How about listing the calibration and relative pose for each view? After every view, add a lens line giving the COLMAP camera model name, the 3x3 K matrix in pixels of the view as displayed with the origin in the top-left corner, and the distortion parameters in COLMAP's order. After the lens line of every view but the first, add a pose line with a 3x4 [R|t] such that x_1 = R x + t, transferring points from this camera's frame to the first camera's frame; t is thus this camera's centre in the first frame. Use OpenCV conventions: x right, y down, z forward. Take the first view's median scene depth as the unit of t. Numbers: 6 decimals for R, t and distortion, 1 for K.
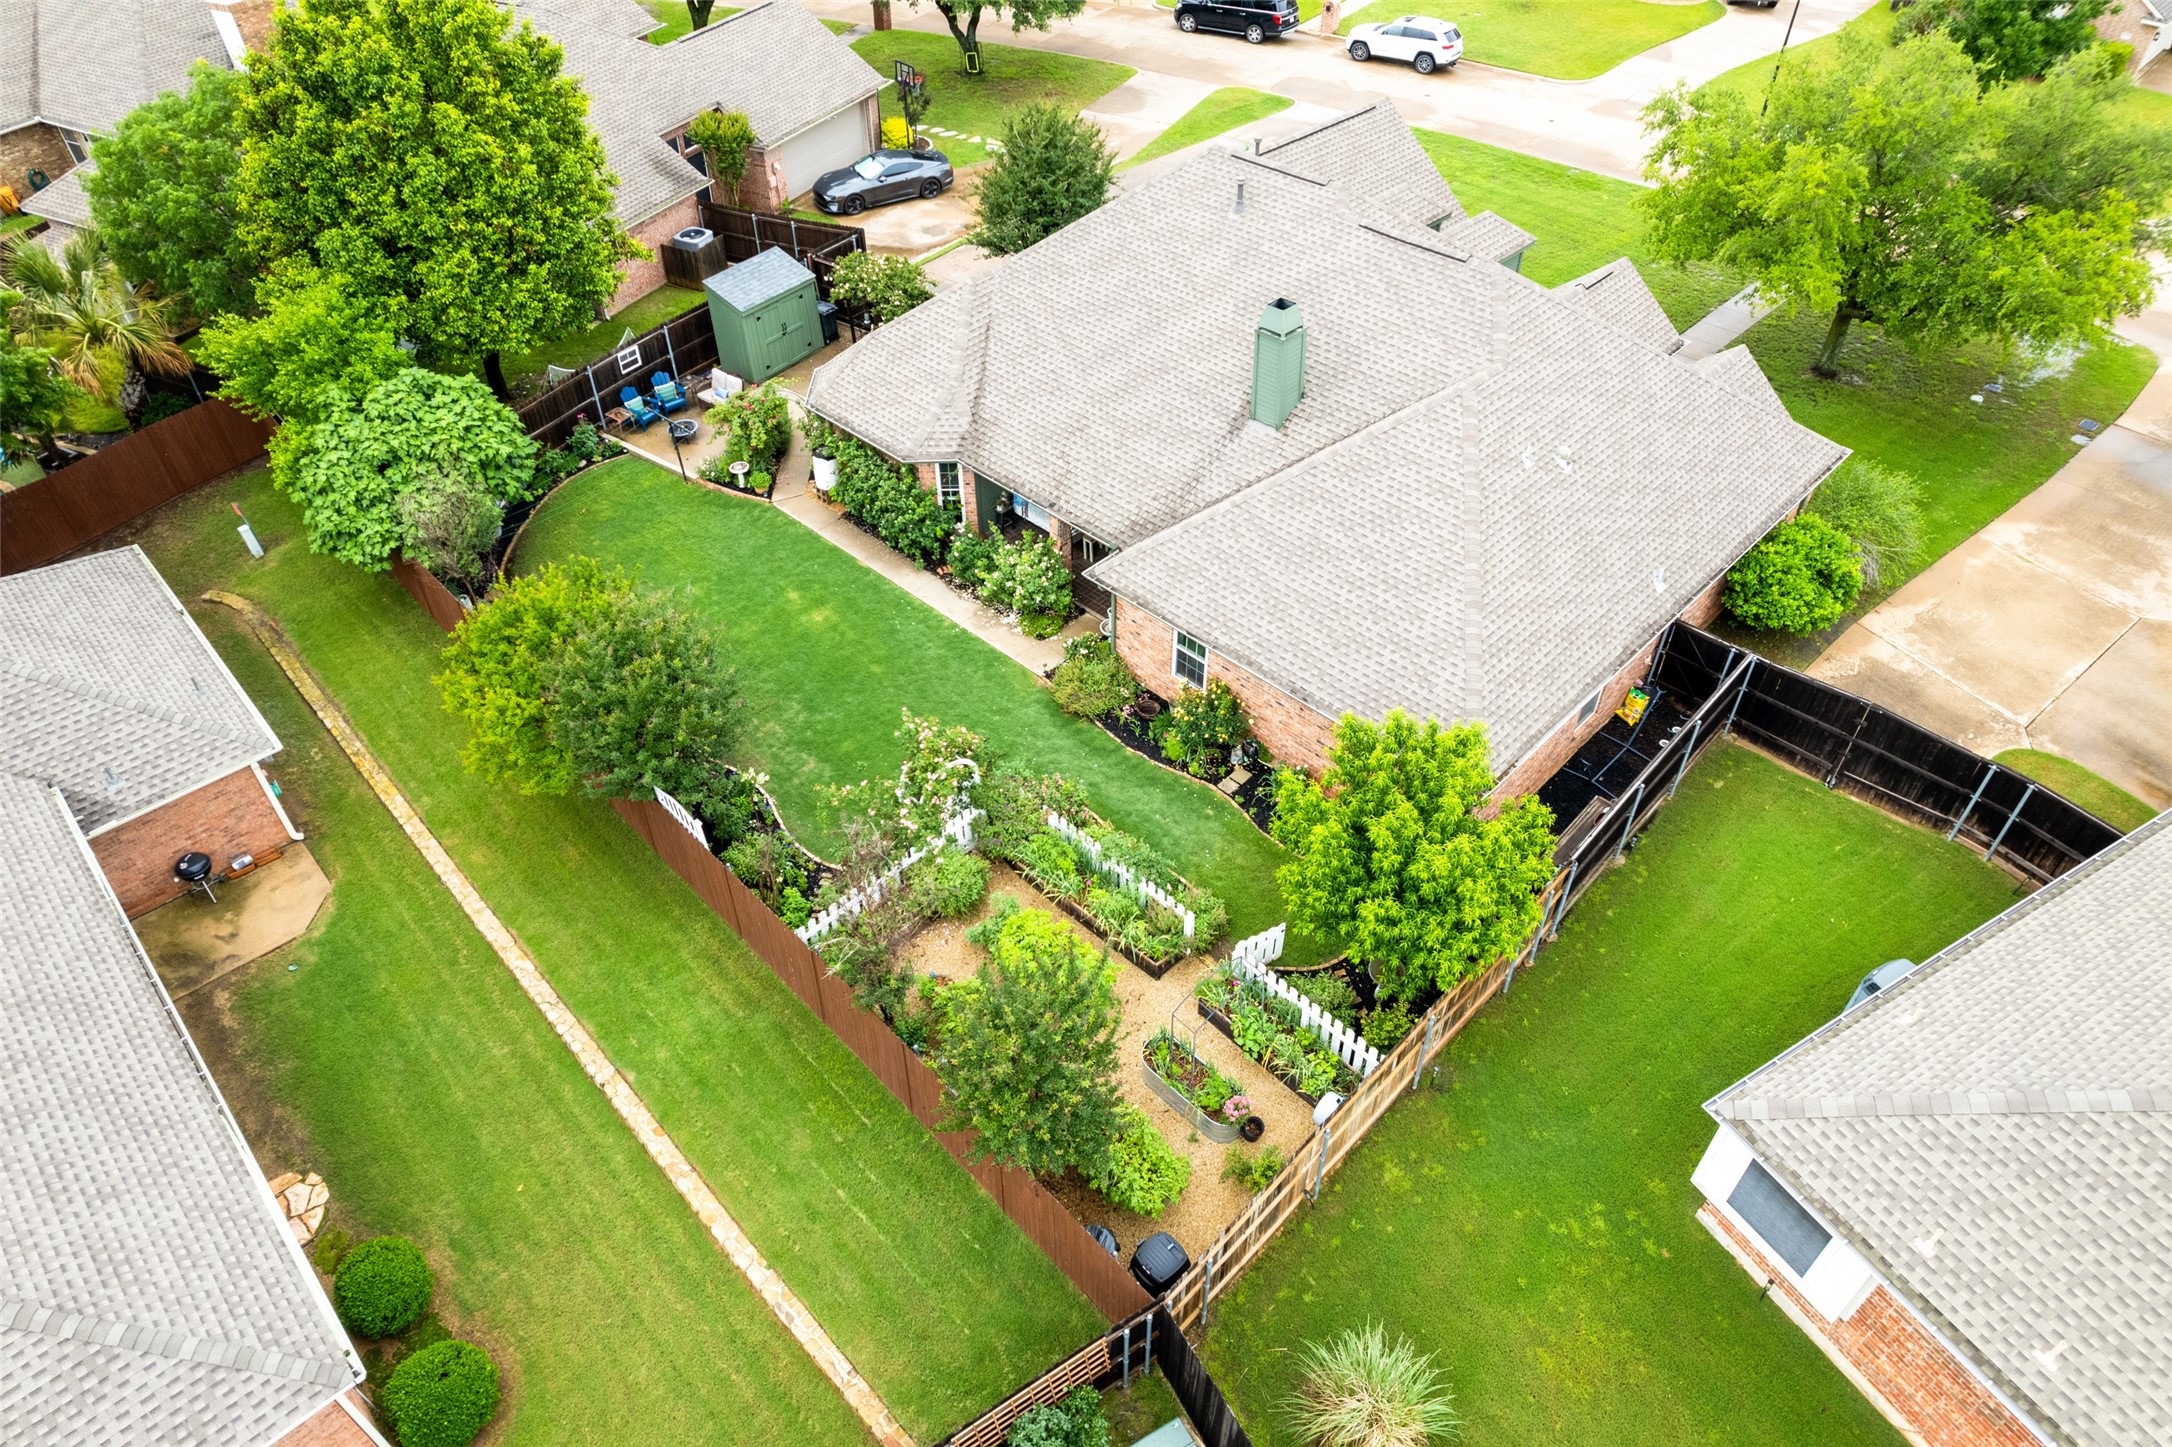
lens RADIAL K [[1470.3, 0, 1086.0], [0, 1470.3, 723.5], [0, 0, 1]] dist [-0.033912, 0.001932]
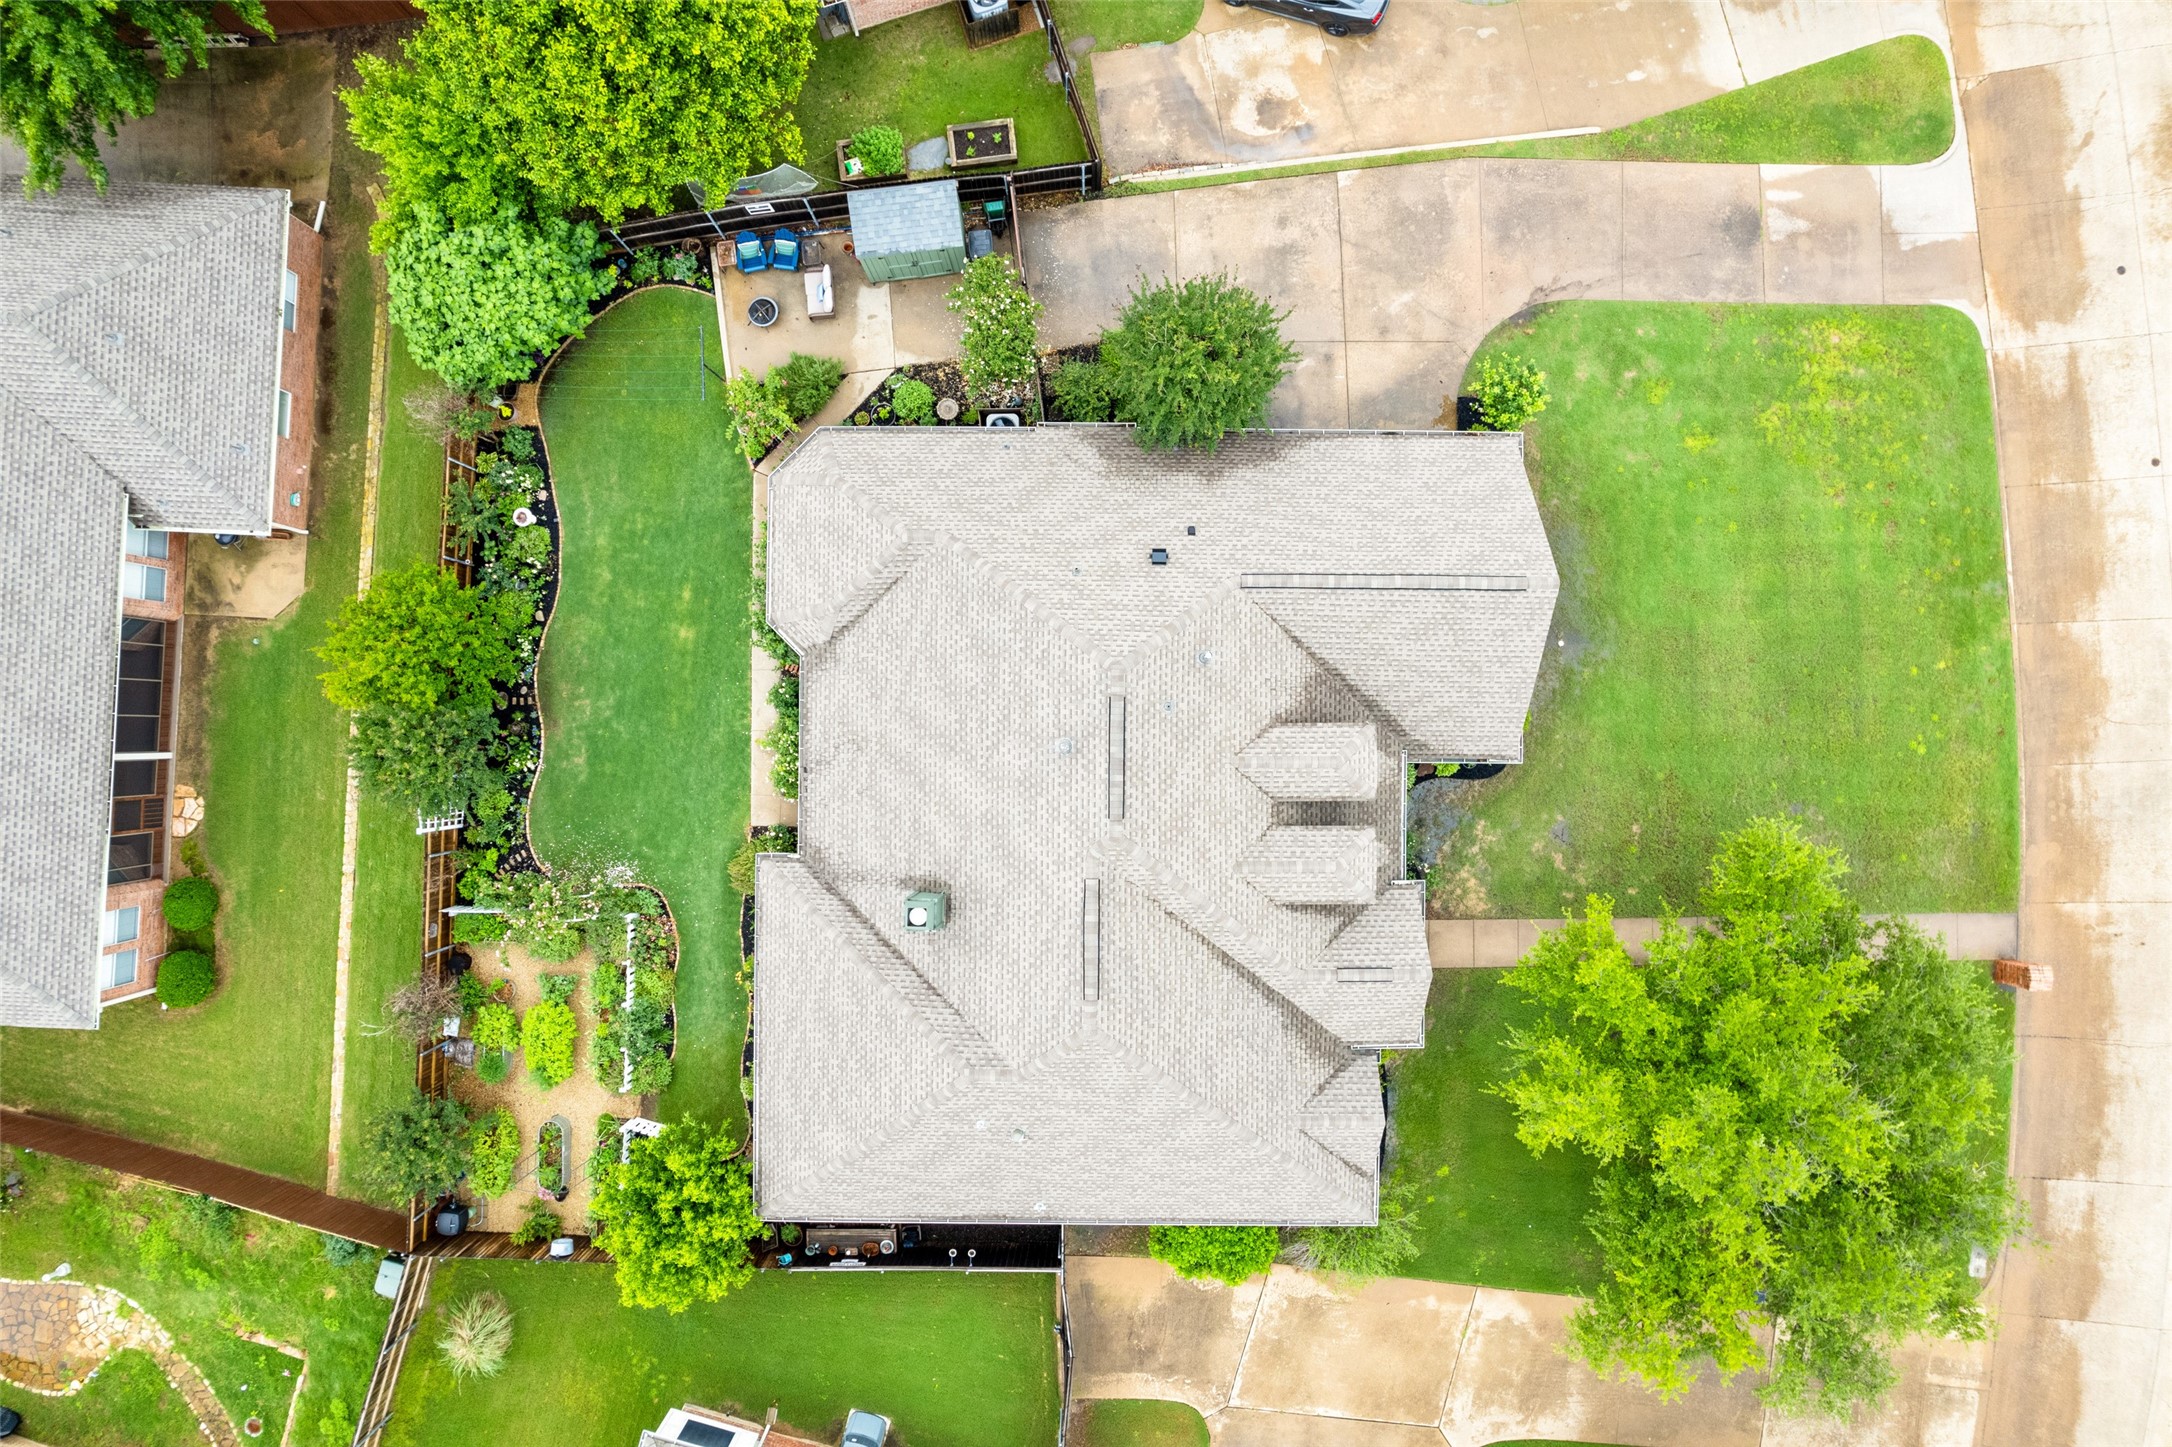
lens RADIAL K [[1470.3, 0, 1086.0], [0, 1470.3, 723.5], [0, 0, 1]] dist [-0.033912, 0.001932]
pose [[0.693421, 0.720526, 0.002958, 0.096850], [-0.459658, 0.439197, 0.771894, -1.123965], [0.554871, -0.536608, 0.635744, 0.378899]]
